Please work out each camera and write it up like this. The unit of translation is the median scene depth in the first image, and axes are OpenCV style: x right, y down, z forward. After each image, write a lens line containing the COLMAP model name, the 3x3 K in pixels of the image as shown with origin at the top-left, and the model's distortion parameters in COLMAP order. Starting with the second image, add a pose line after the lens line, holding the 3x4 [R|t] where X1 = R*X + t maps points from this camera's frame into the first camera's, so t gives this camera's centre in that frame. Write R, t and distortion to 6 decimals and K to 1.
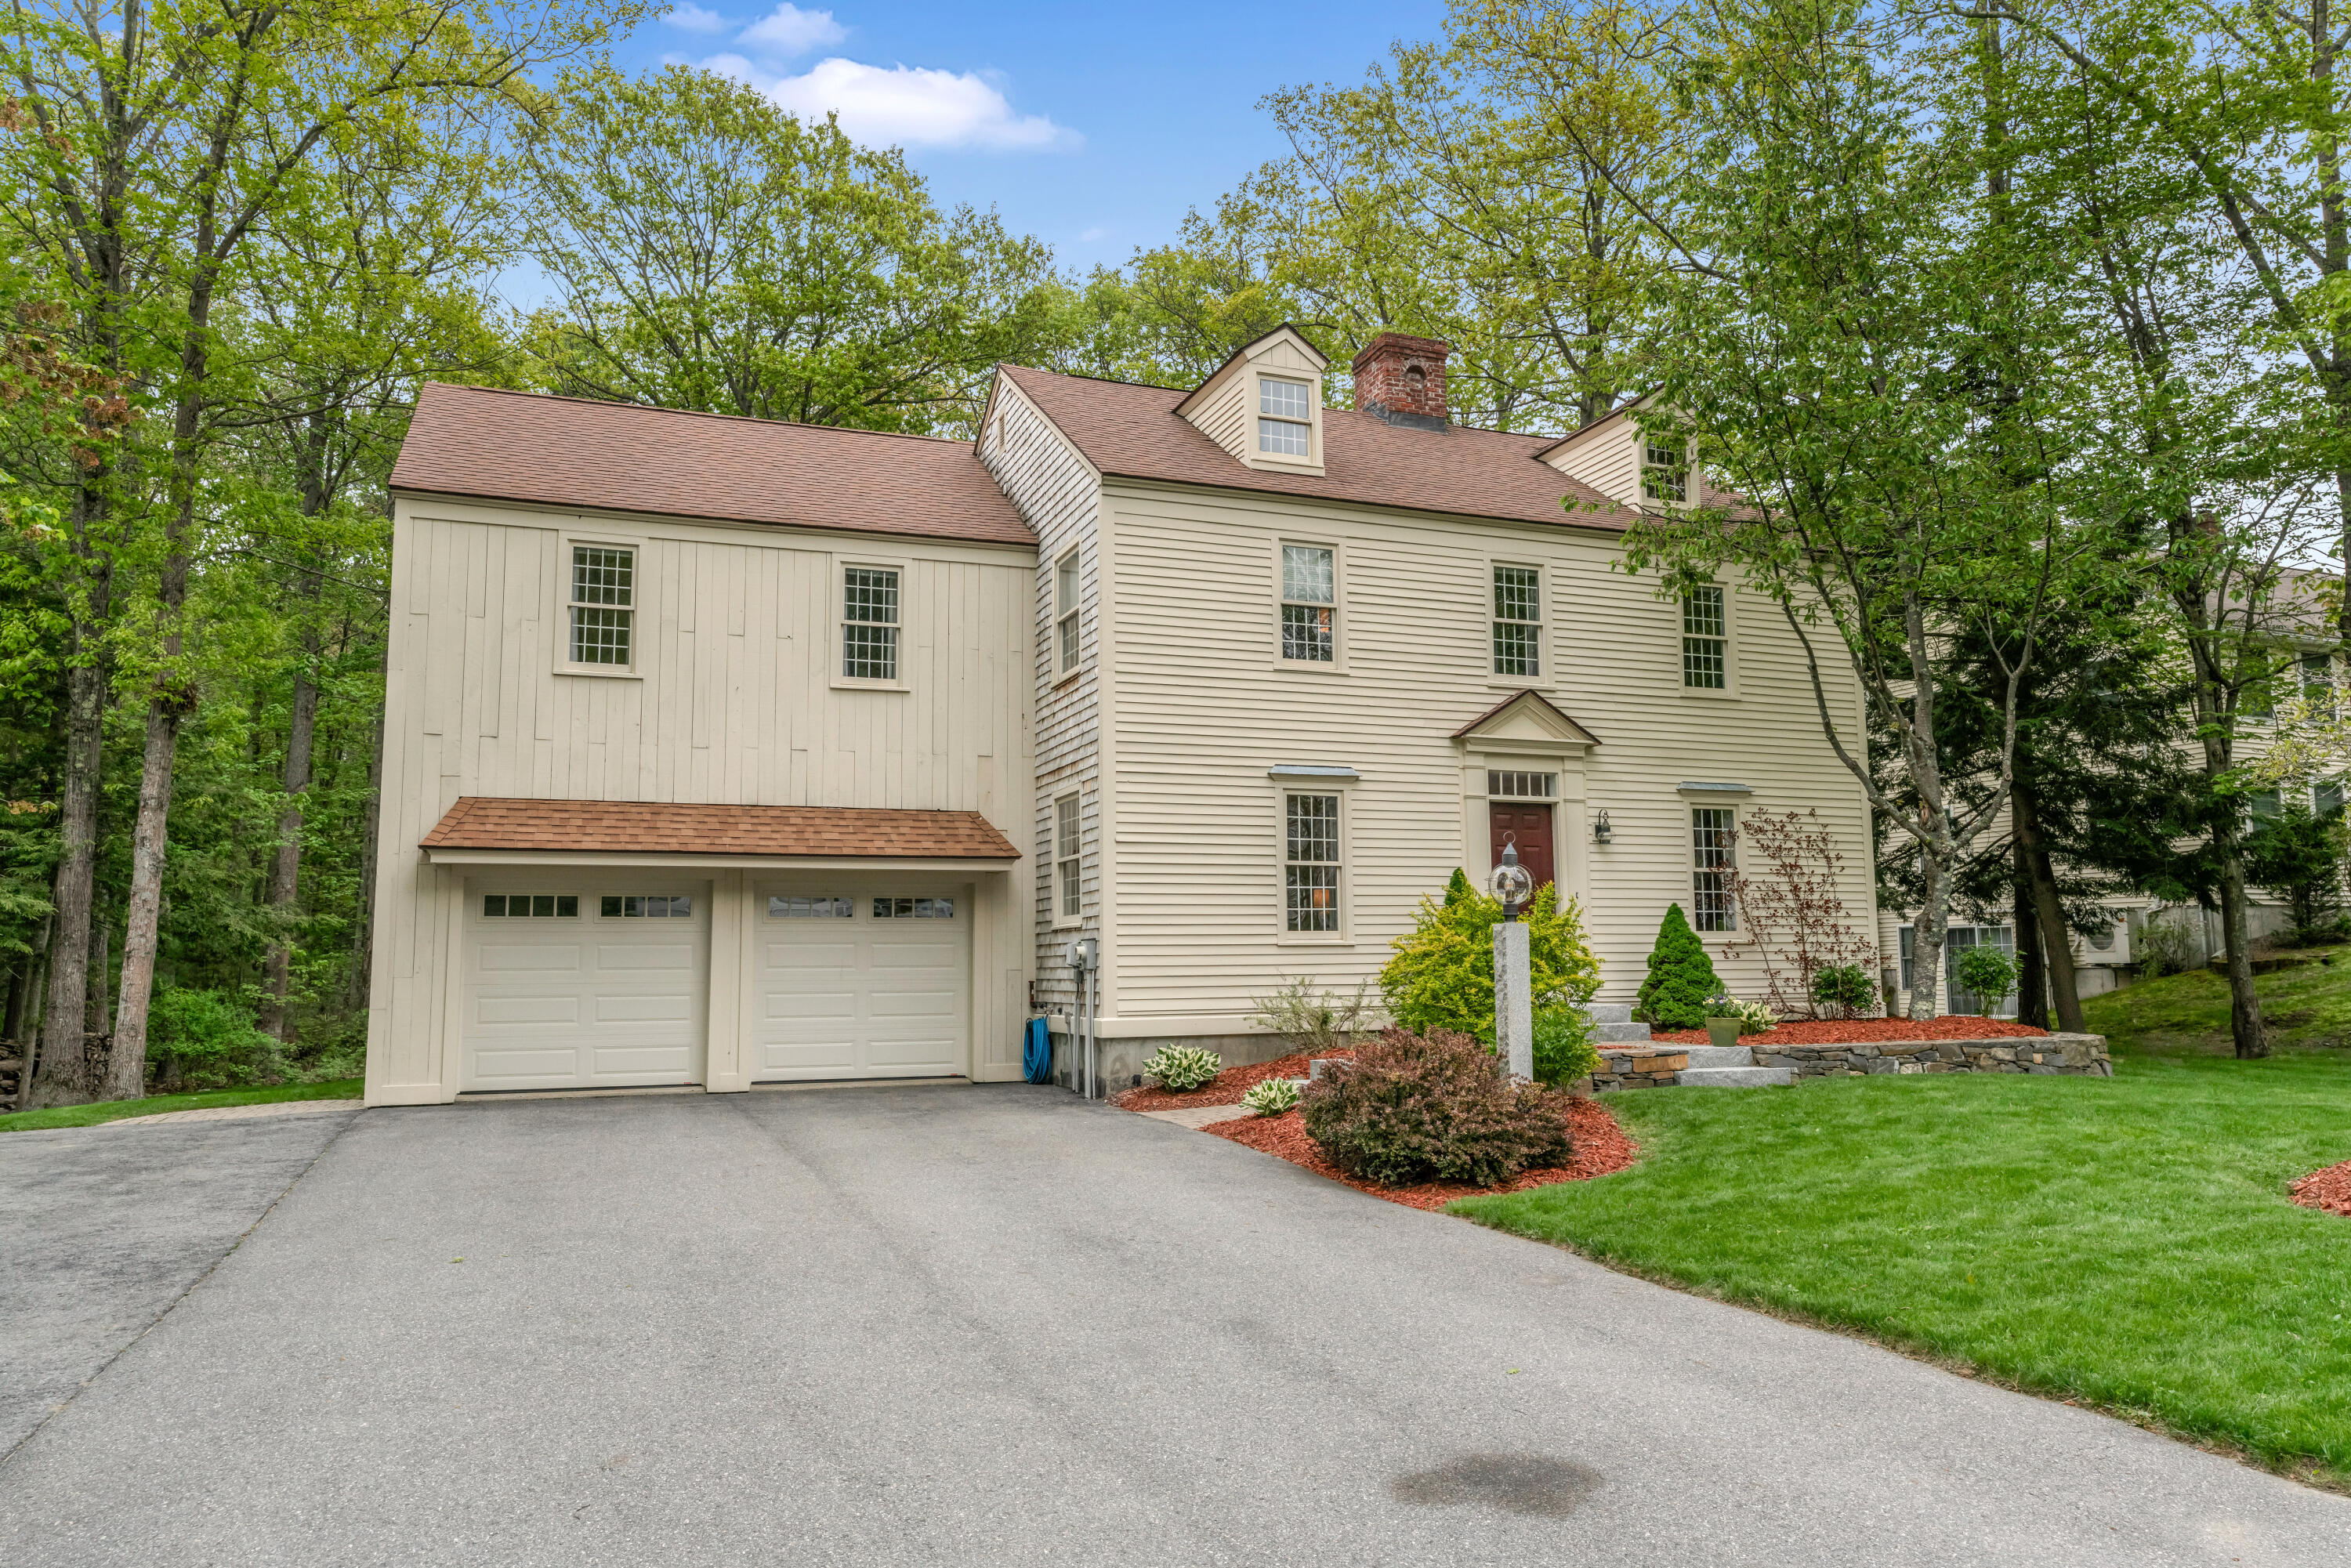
lens RADIAL K [[1573.4, 0, 1175.5], [0, 1573.4, 784.0], [0, 0, 1]] dist [0.006890, 0.000521]
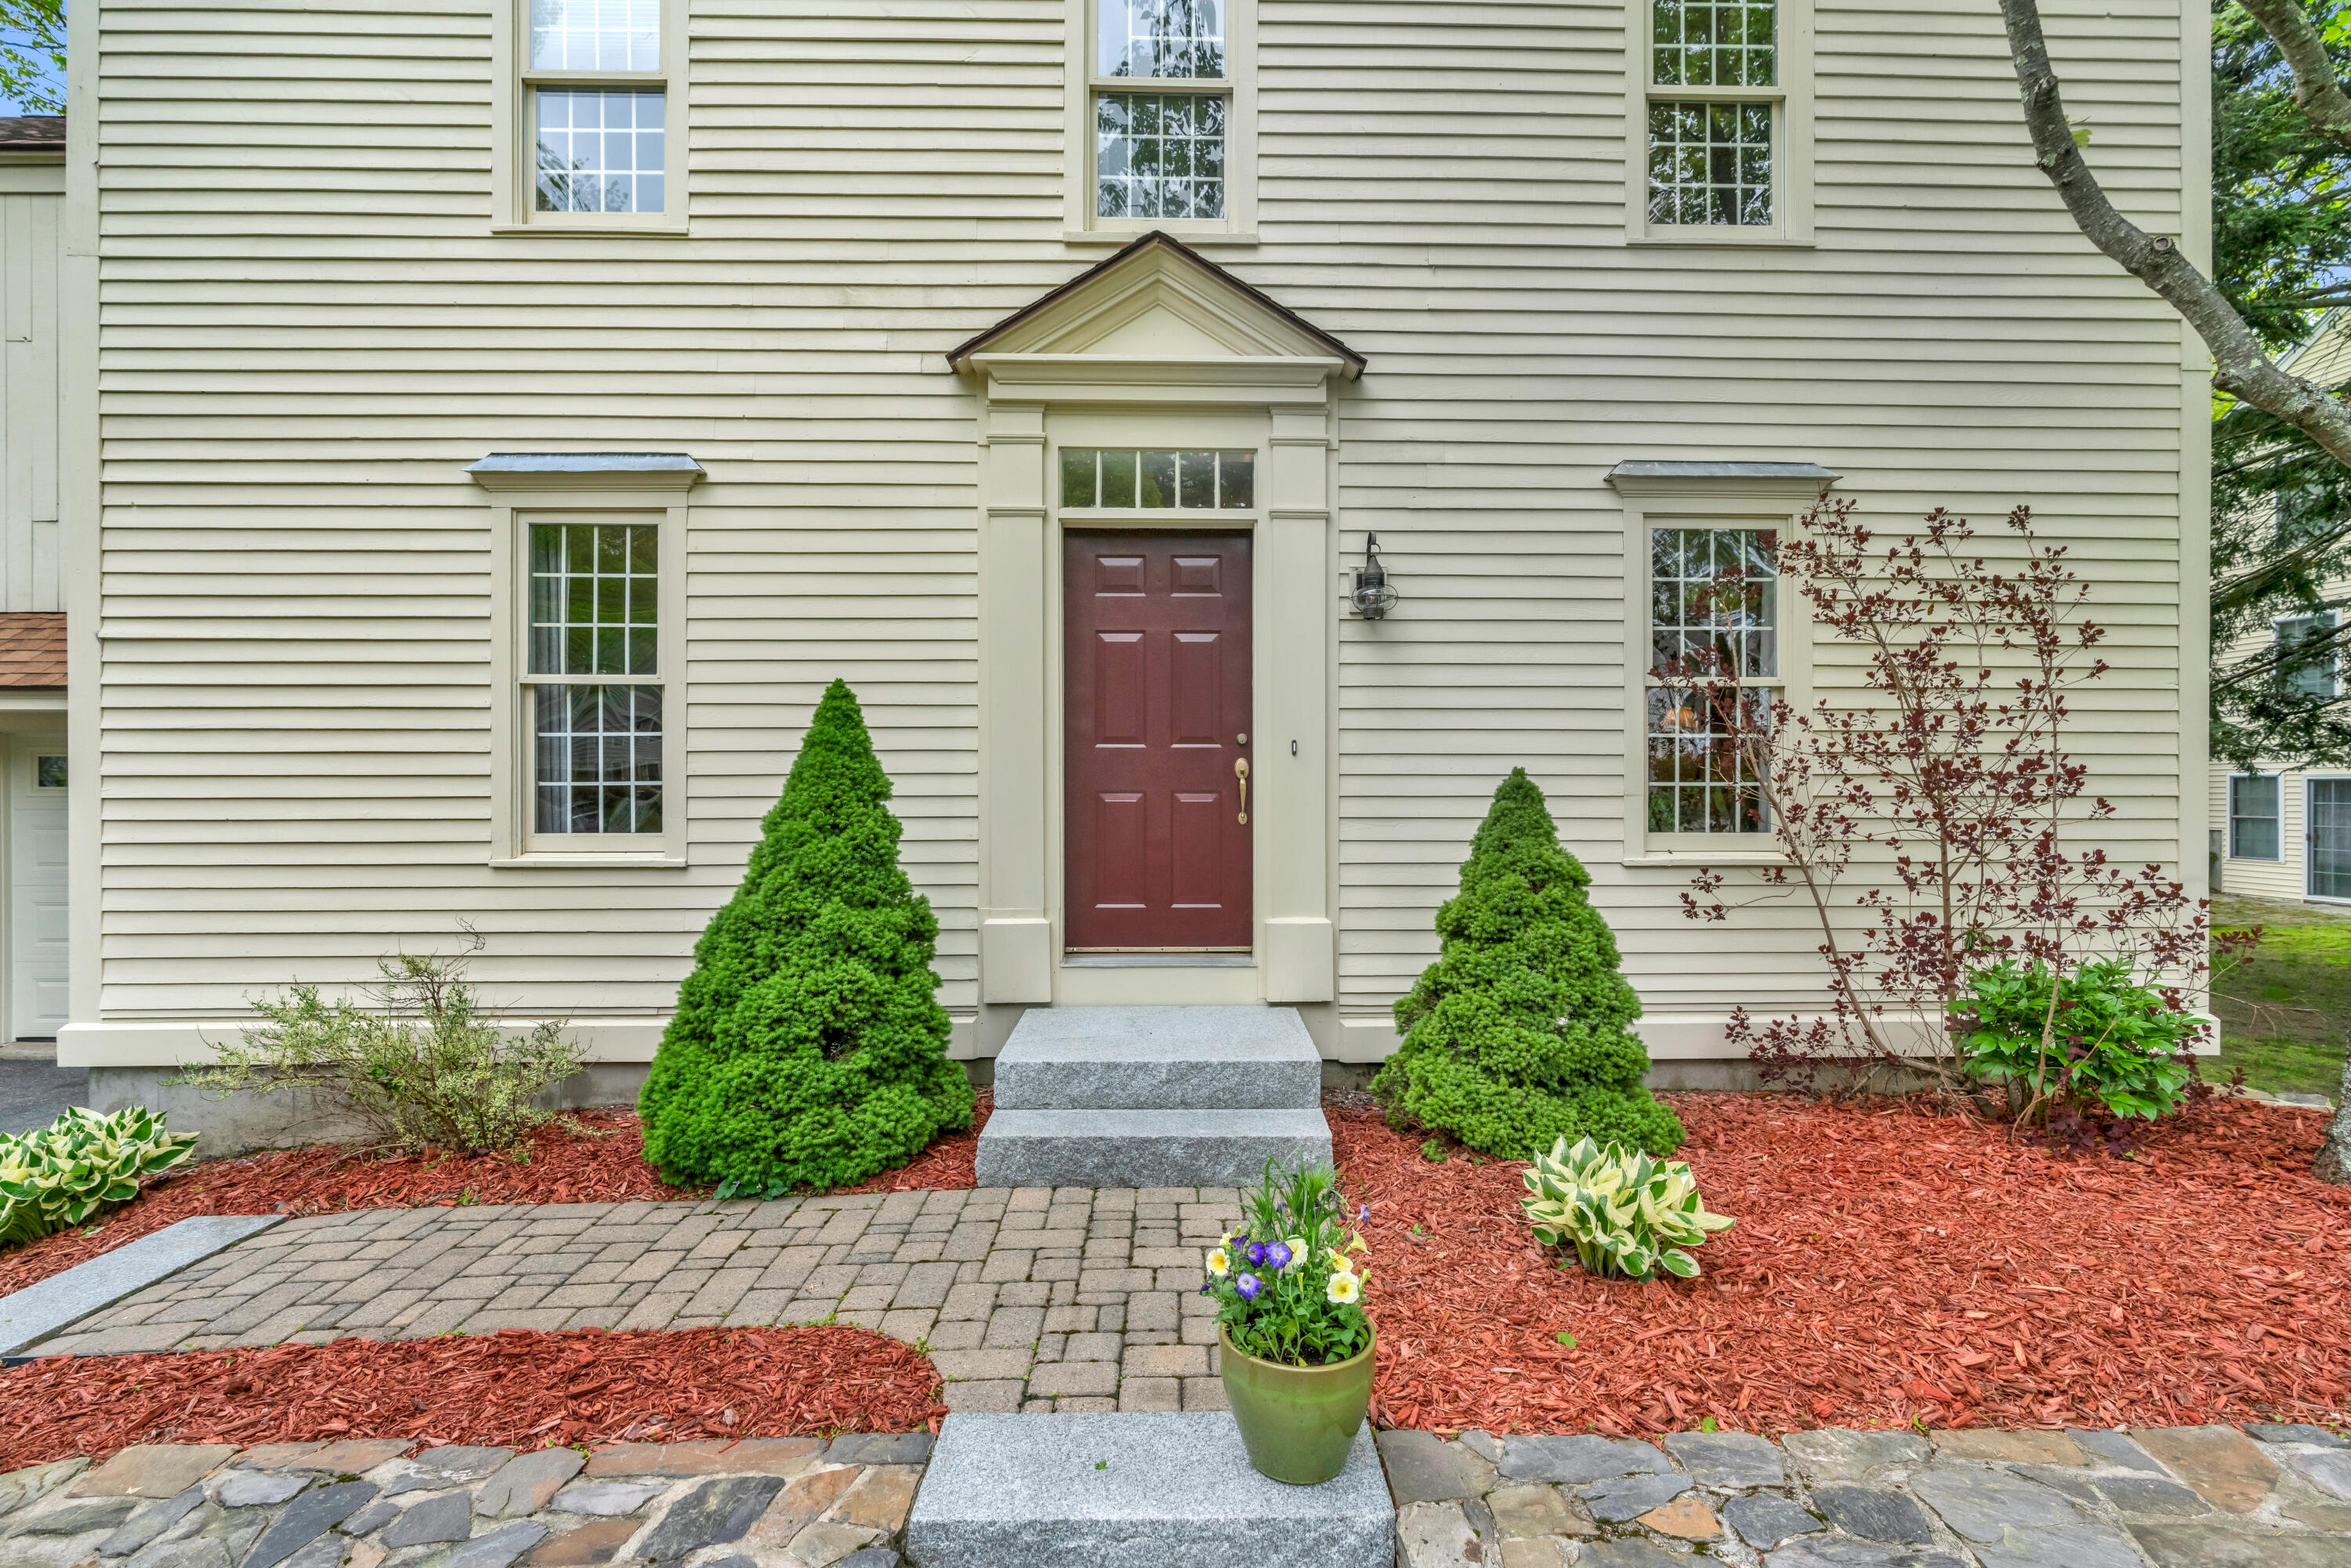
lens RADIAL K [[1053.5, 0, 1175.5], [0, 1053.5, 784.0], [0, 0, 1]] dist [-0.005100, 0.000078]
pose [[0.939459, 0.008163, -0.342564, 0.322940], [0.030542, 0.993742, 0.107440, 0.050350], [0.341297, -0.111398, 0.933331, 0.739501]]
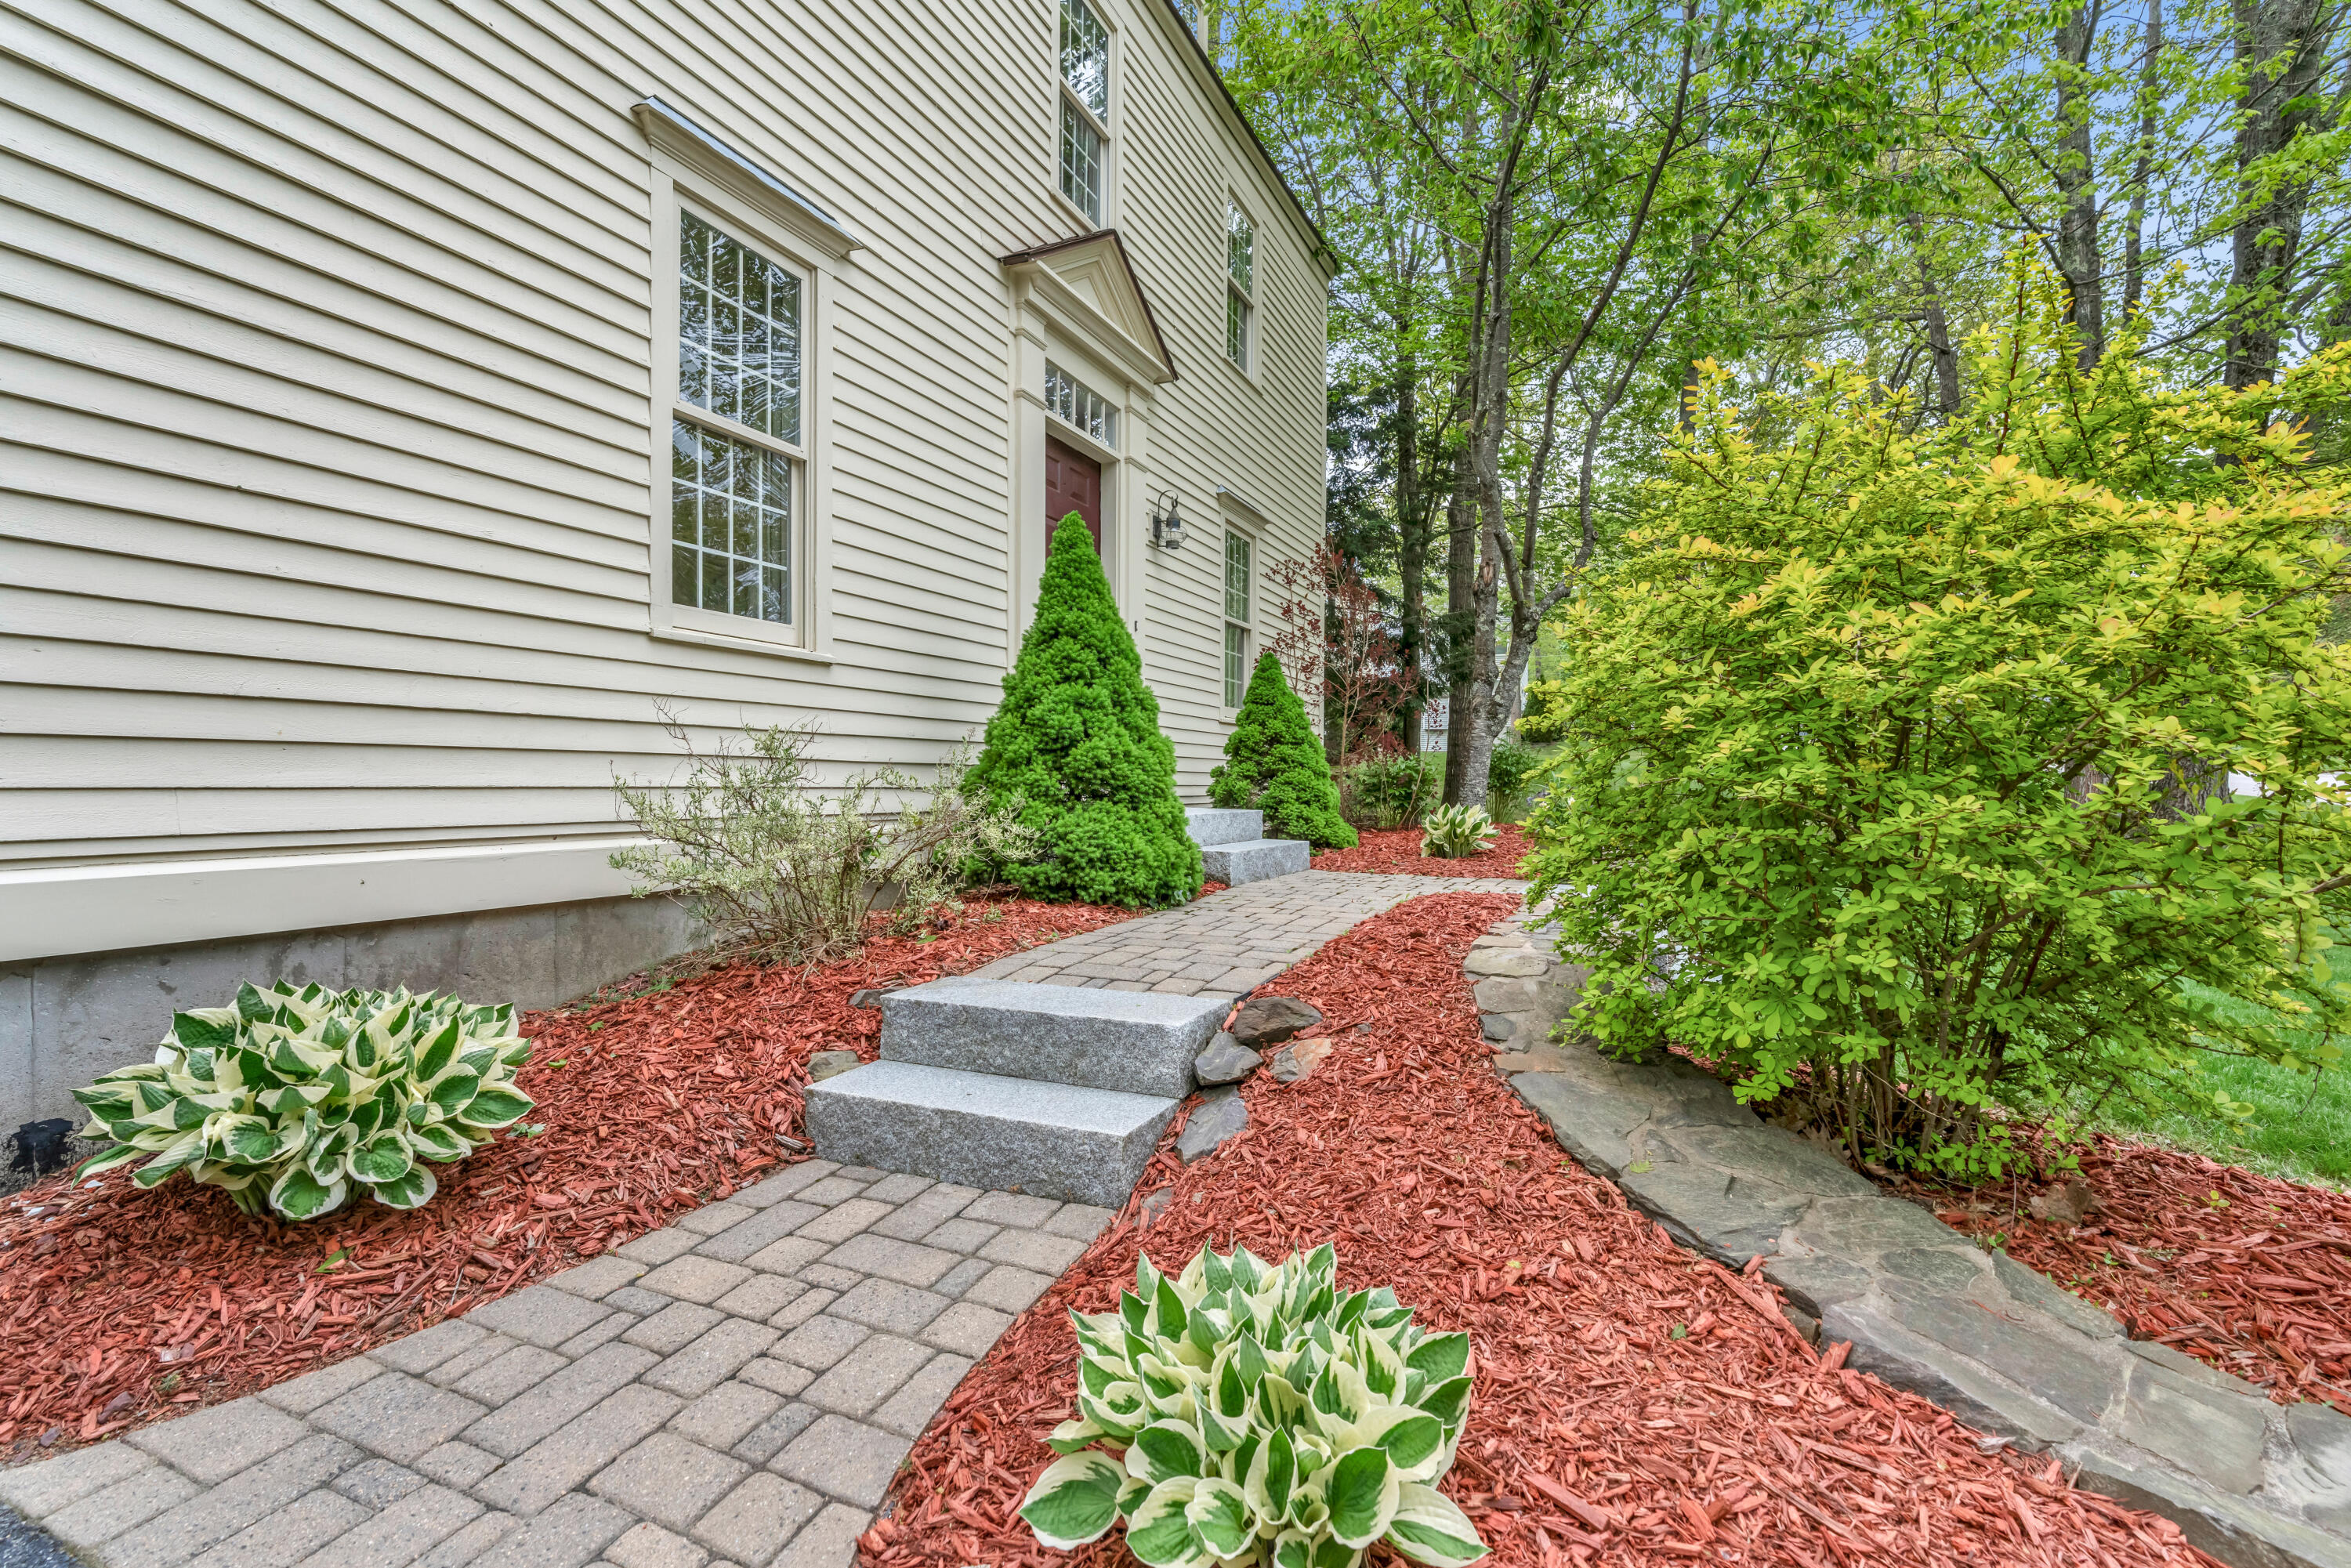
lens RADIAL K [[1084.4, 0, 1175.5], [0, 1084.4, 784.0], [0, 0, 1]] dist [-0.002813, -0.000543]
pose [[0.716651, 0.013367, 0.697303, -0.014212], [-0.079888, 0.994809, 0.063035, 0.102891], [-0.692841, -0.100880, 0.713999, 0.704644]]
